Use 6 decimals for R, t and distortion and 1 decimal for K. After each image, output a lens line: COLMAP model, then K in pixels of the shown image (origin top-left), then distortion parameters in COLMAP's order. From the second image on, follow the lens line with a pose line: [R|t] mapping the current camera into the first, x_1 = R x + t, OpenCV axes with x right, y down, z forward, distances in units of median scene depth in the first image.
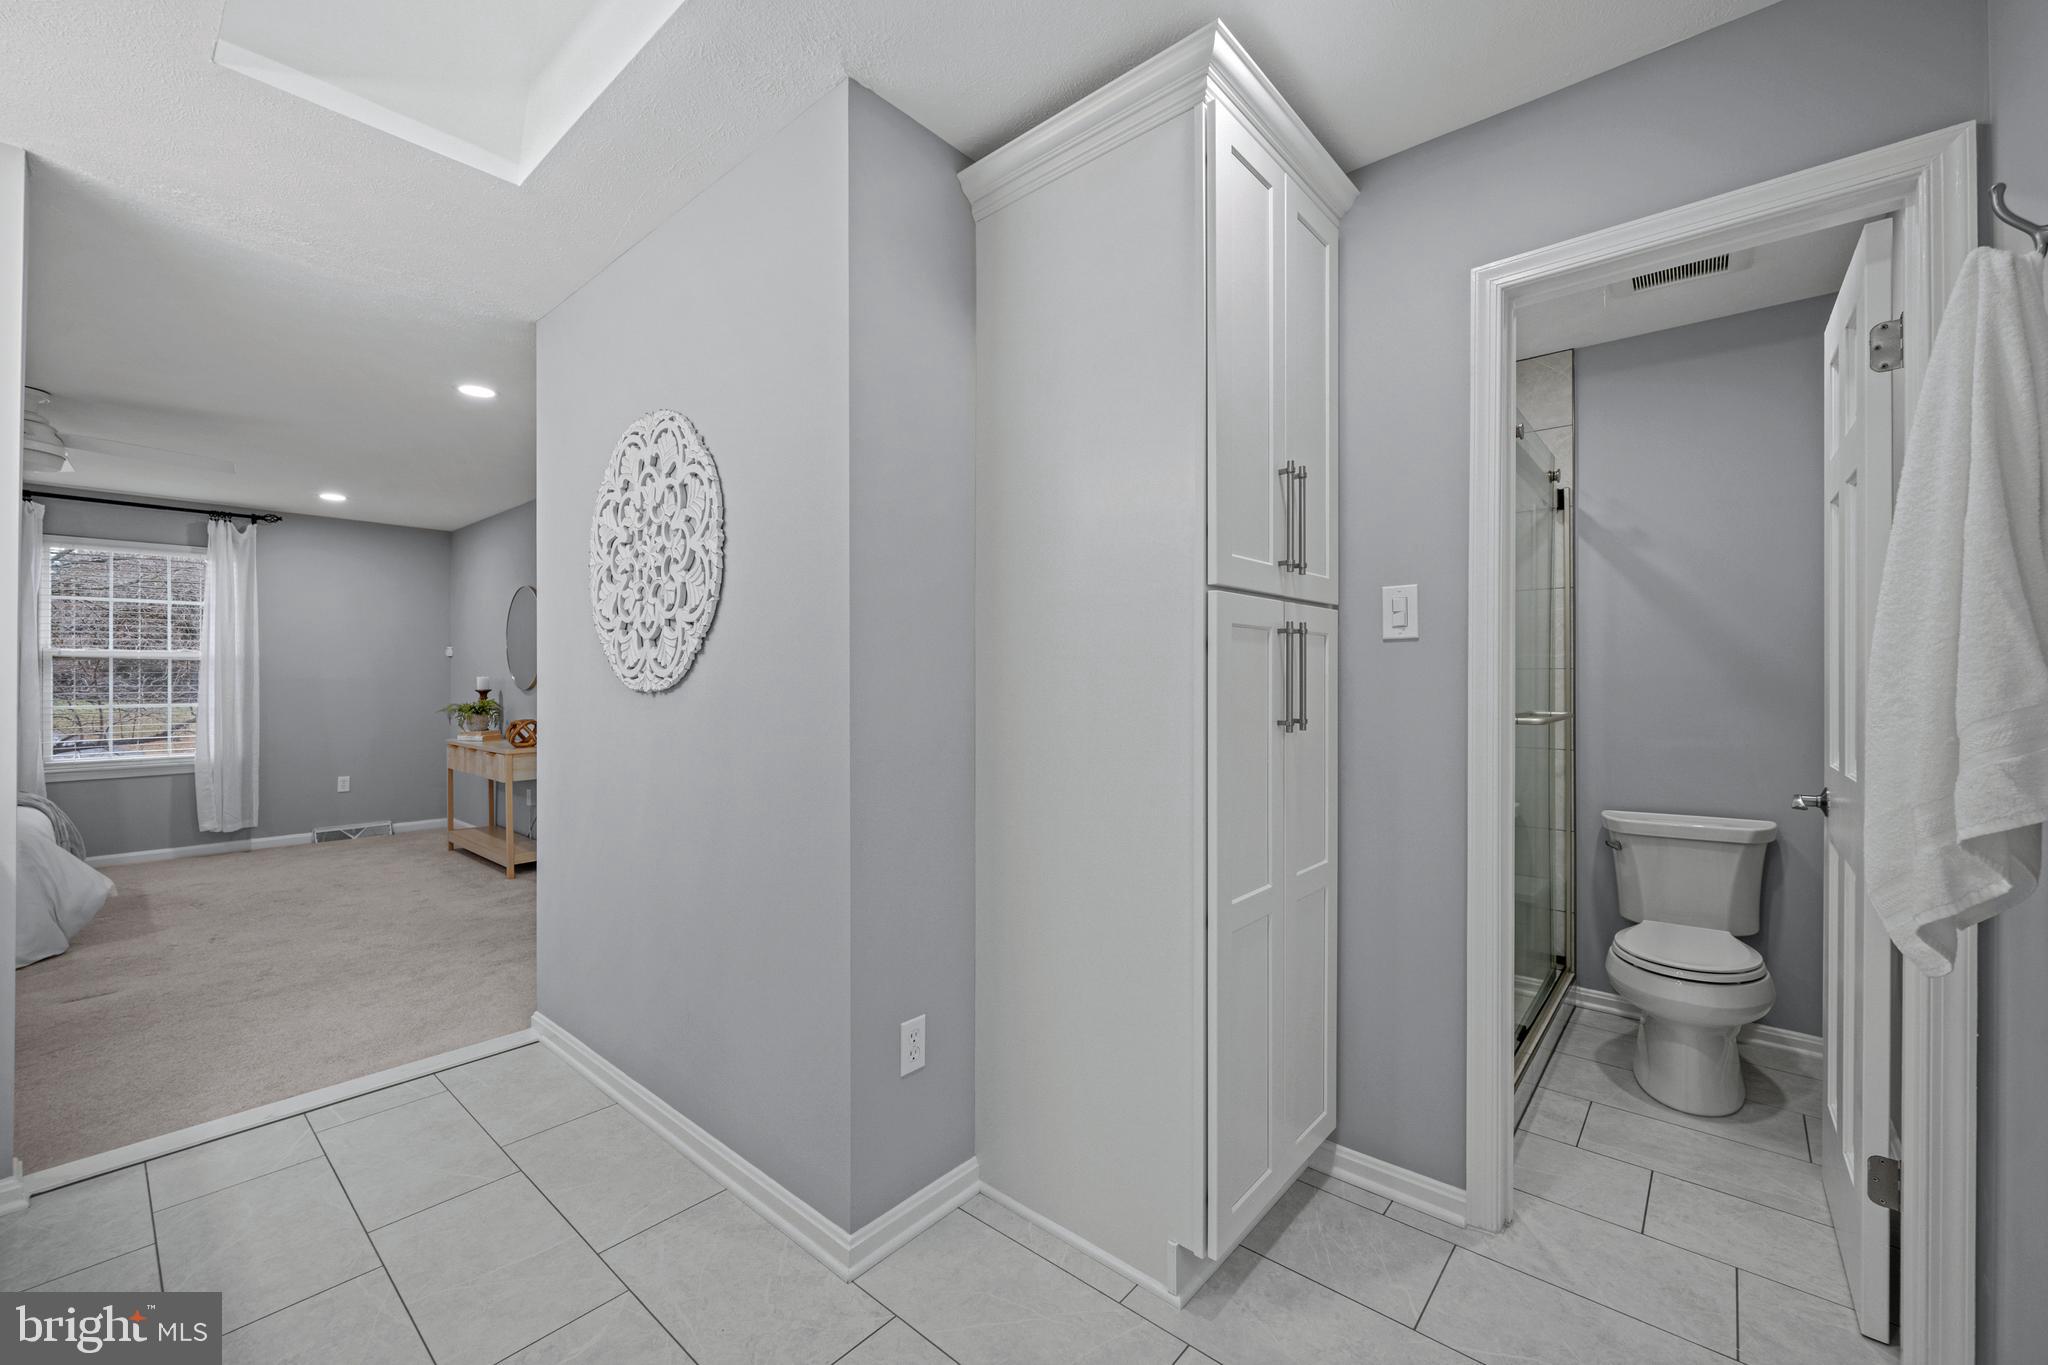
lens RADIAL K [[834.0, 0, 1020.1], [0, 834.0, 678.3], [0, 0, 1]] dist [0.001177, 0.000034]
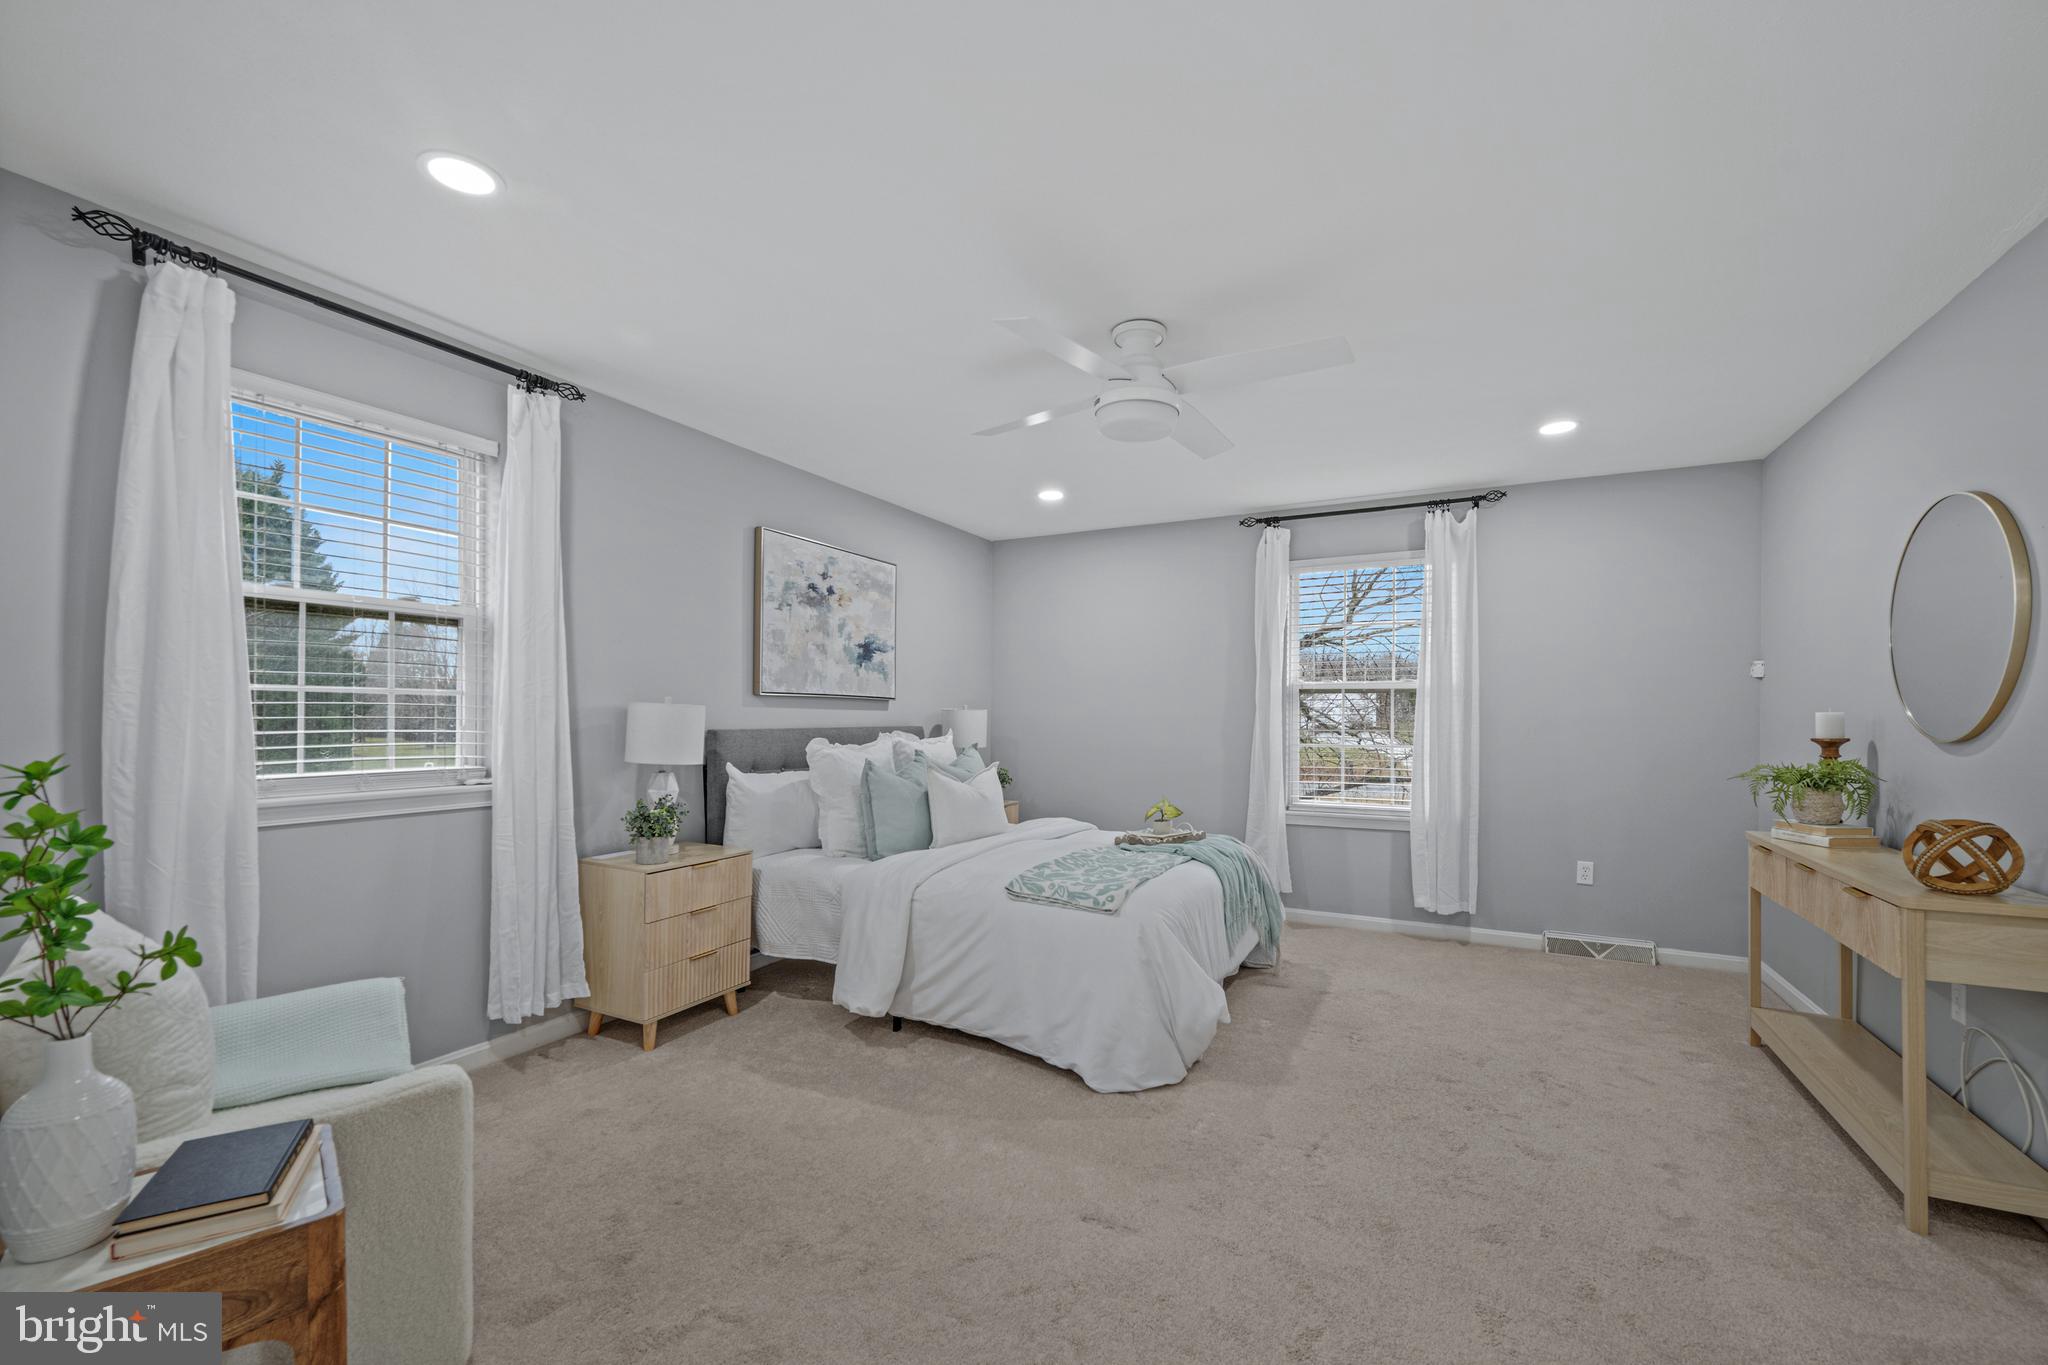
lens RADIAL K [[834.0, 0, 1039.9], [0, 834.0, 716.9], [0, 0, 1]] dist [0.001177, 0.000034]
pose [[0.249002, 0.004134, -0.968494, -0.299300], [-0.005295, 0.999982, 0.002907, 0.002315], [0.968489, 0.004404, 0.249019, 0.451465]]
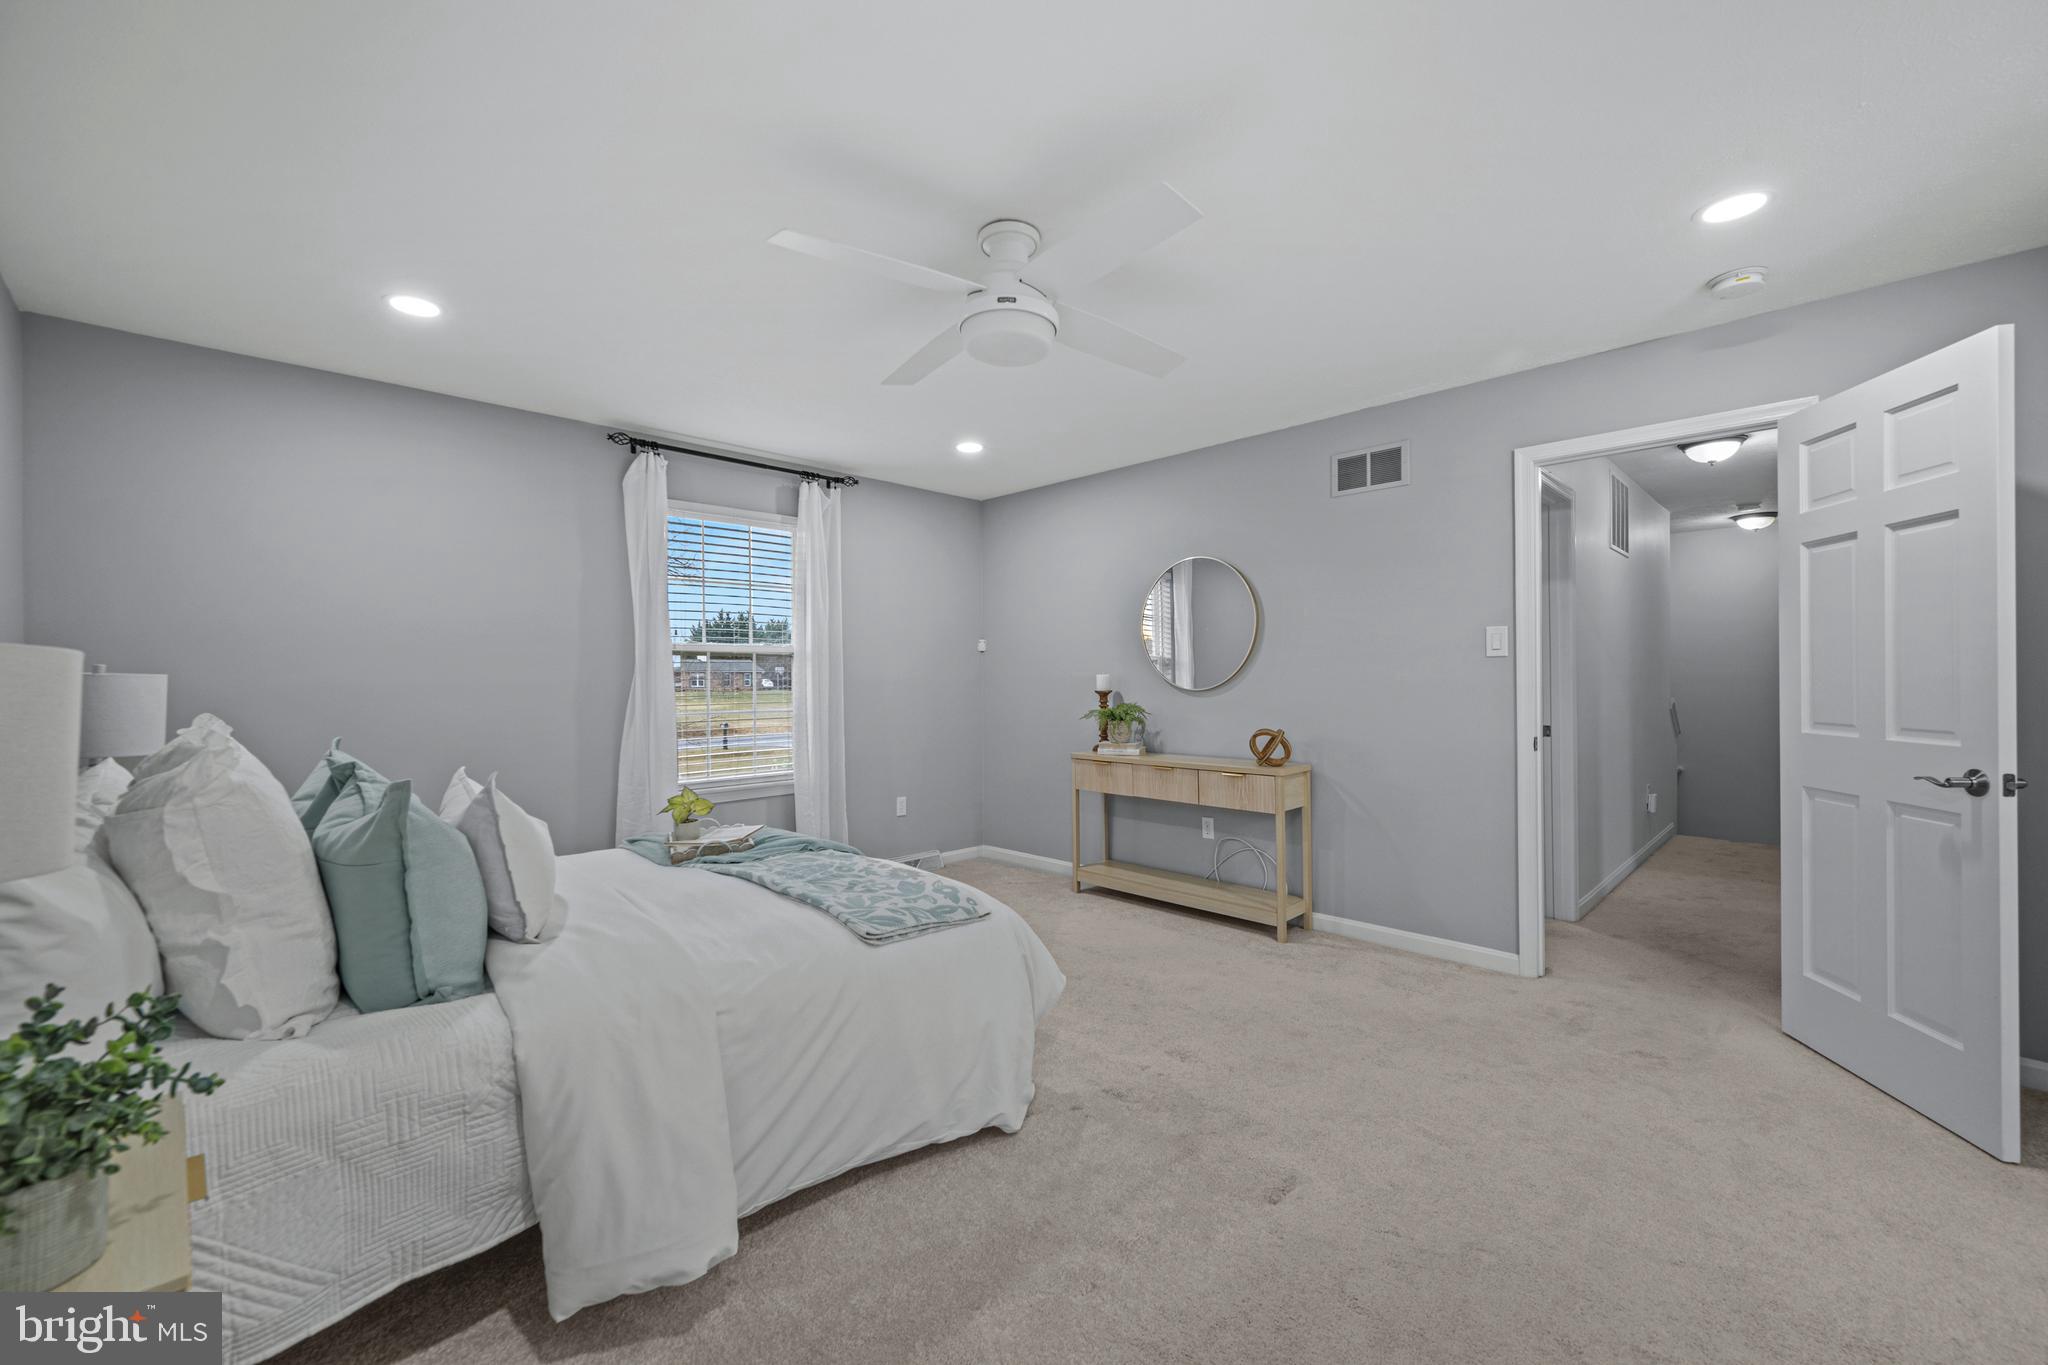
lens RADIAL K [[834.0, 0, 1016.0], [0, 834.0, 672.6], [0, 0, 1]] dist [0.001177, 0.000034]
pose [[0.998396, -0.005073, -0.056383, -0.720567], [0.004693, 0.999965, -0.006872, 0.001551], [0.056416, 0.006596, 0.998386, 0.208132]]
